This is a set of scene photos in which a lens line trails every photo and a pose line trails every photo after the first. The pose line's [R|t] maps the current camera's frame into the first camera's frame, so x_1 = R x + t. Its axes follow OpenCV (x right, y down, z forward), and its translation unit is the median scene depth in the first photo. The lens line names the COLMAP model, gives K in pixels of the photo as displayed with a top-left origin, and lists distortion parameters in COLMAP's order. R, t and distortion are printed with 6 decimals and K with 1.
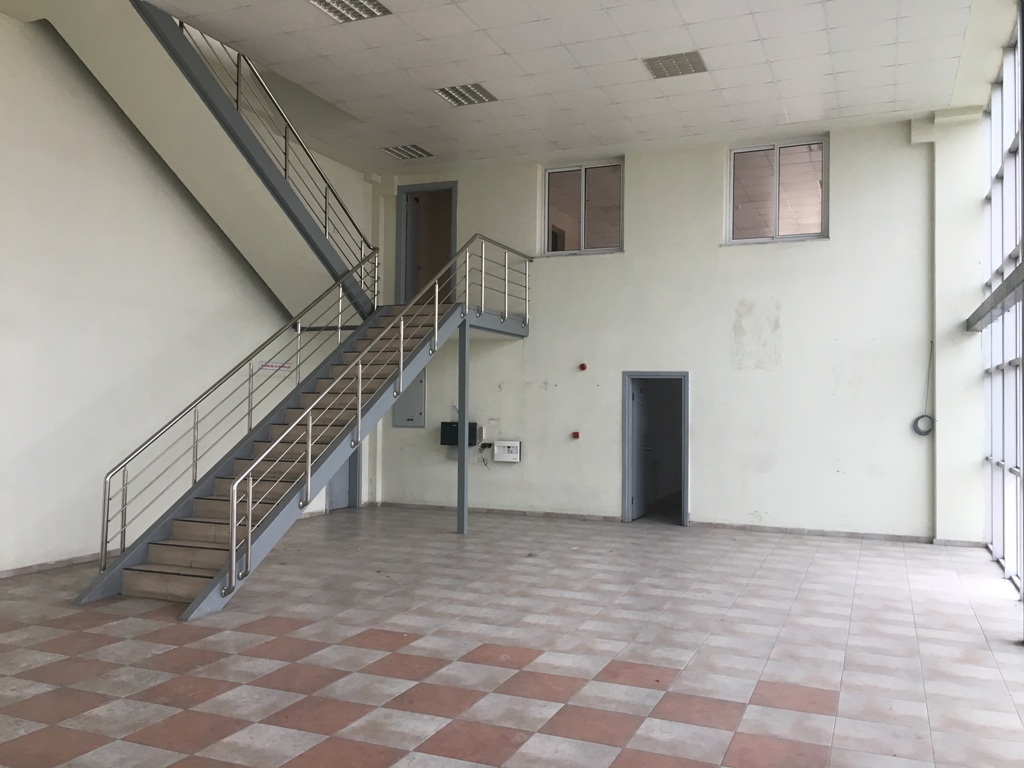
lens RADIAL K [[867.8, 0, 510.7], [0, 867.8, 381.7], [0, 0, 1]] dist [0.084994, -0.117027]
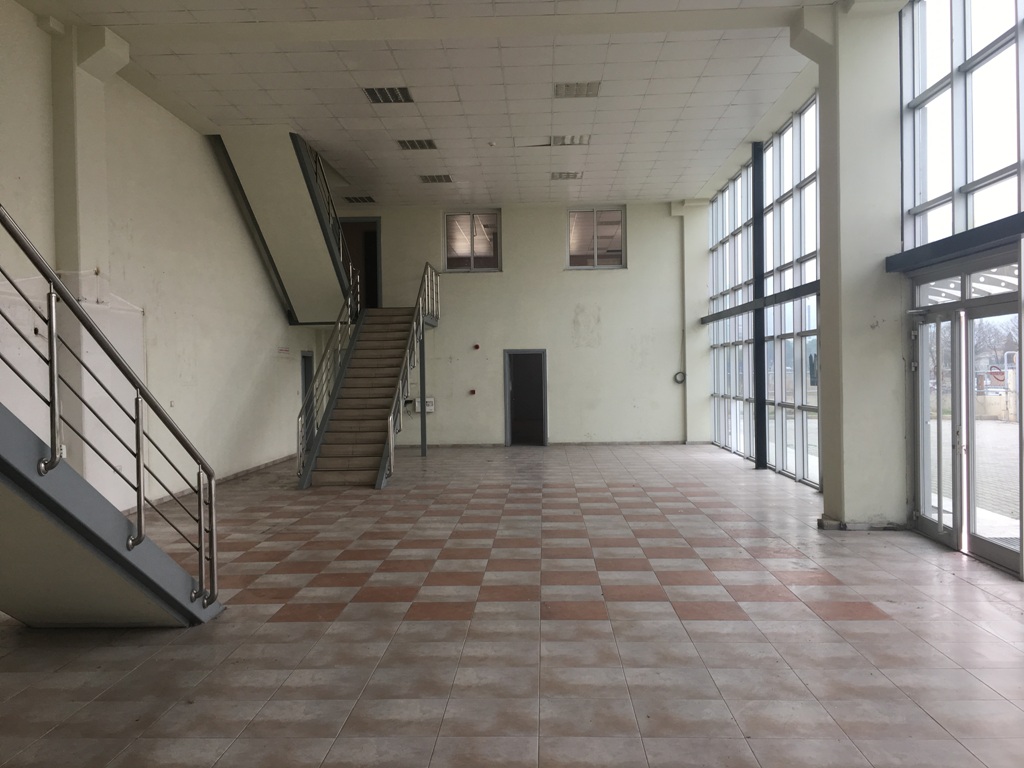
lens RADIAL K [[867.8, 0, 512.8], [0, 867.8, 385.4], [0, 0, 1]] dist [0.084994, -0.117027]
pose [[0.935181, -0.029112, 0.352972, -0.440189], [0.018014, 0.999236, 0.034687, -0.001509], [-0.353712, -0.026081, 0.934991, -0.490590]]
